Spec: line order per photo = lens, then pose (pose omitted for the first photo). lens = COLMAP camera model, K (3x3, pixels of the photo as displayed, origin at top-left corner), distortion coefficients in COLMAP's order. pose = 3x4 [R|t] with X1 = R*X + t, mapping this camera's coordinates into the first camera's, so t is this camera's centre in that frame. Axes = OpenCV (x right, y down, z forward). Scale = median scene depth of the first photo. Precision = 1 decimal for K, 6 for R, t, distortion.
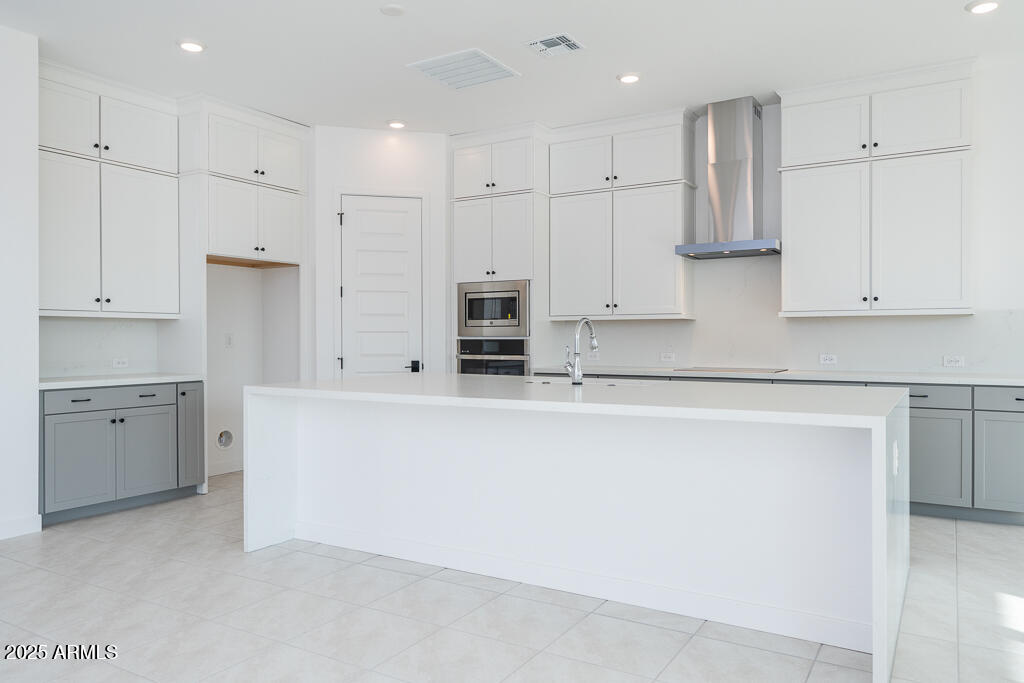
lens RADIAL K [[730.5, 0, 512.4], [0, 730.5, 342.5], [0, 0, 1]] dist [-0.006219, -0.001659]
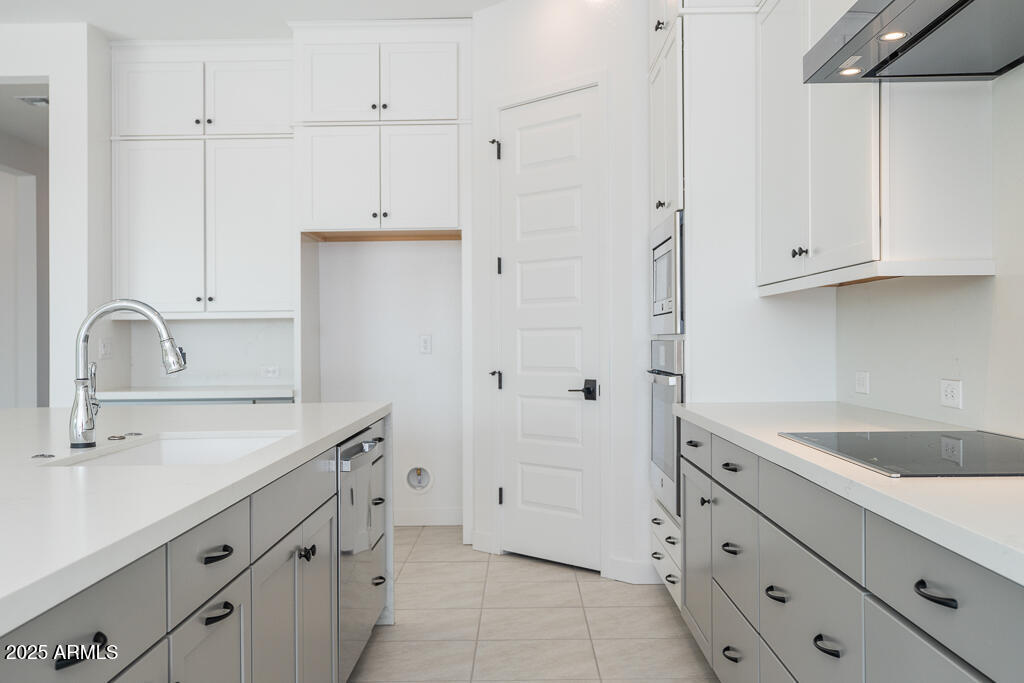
lens RADIAL K [[957.6, 0, 510.6], [0, 957.6, 346.7], [0, 0, 1]] dist [0.015767, 0.000000]
pose [[0.502557, 0.001943, -0.864542, 0.486660], [0.004136, 0.999981, 0.004652, -0.004083], [0.864534, -0.005913, 0.502540, 0.599462]]
